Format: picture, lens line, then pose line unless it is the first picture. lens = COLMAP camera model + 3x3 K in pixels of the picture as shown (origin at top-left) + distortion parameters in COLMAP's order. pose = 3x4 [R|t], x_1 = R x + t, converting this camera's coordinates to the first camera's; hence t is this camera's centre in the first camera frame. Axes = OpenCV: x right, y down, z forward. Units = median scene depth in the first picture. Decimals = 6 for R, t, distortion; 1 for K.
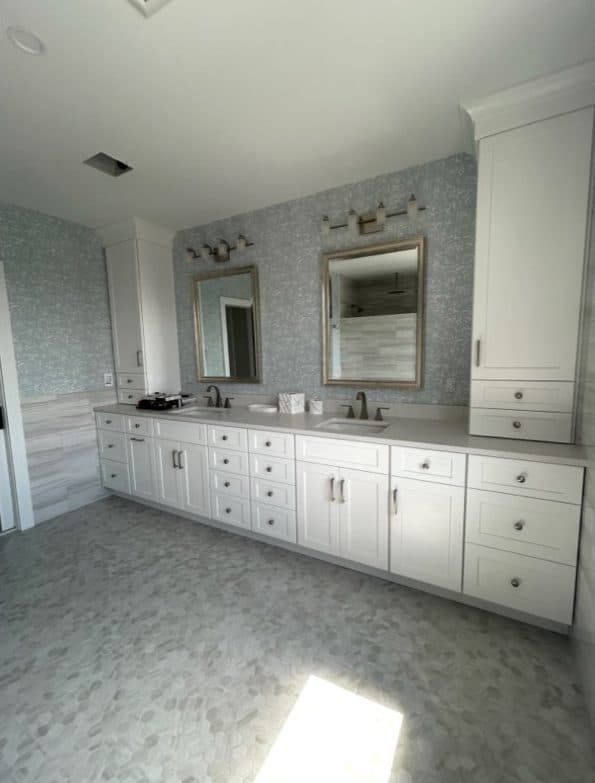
lens RADIAL K [[340.0, 0, 297.8], [0, 340.0, 392.9], [0, 0, 1]] dist [-0.023848, -0.000300]
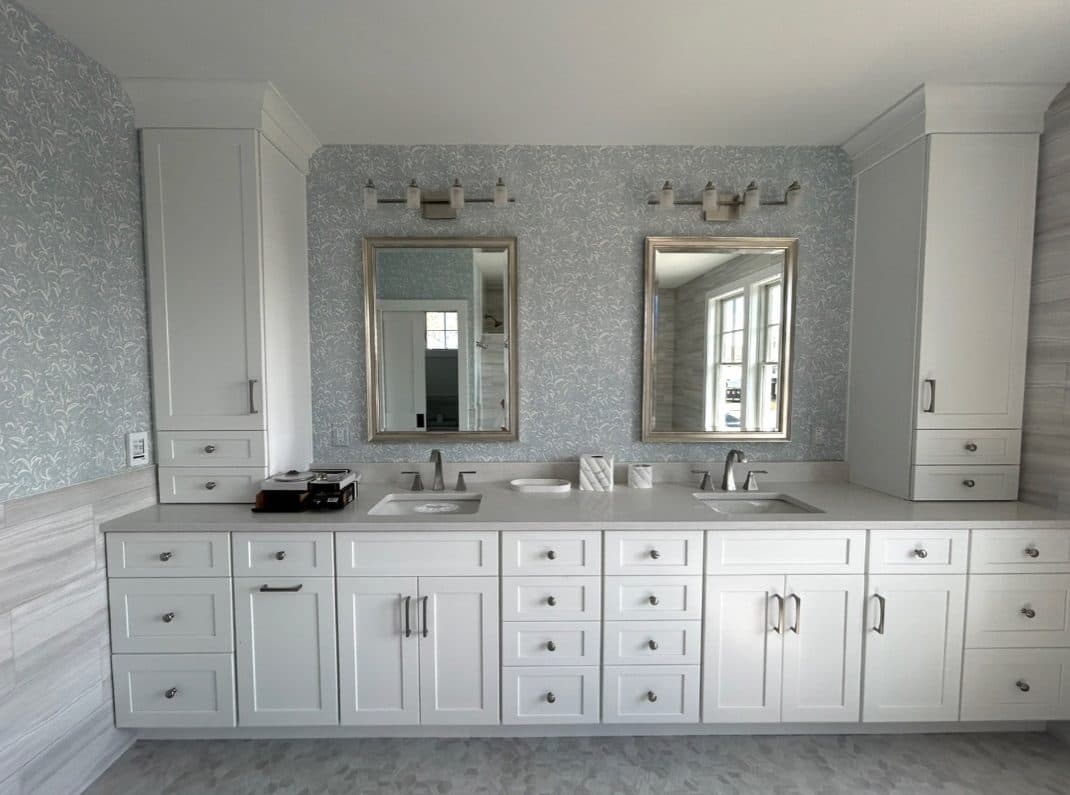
lens RADIAL K [[460.2, 0, 535.3], [0, 460.2, 399.1], [0, 0, 1]] dist [-0.007380, 0.000893]
pose [[0.864111, -0.002345, 0.503295, -0.476043], [0.041192, 0.996964, -0.066079, -0.046496], [-0.501612, 0.077832, 0.861584, 0.317658]]
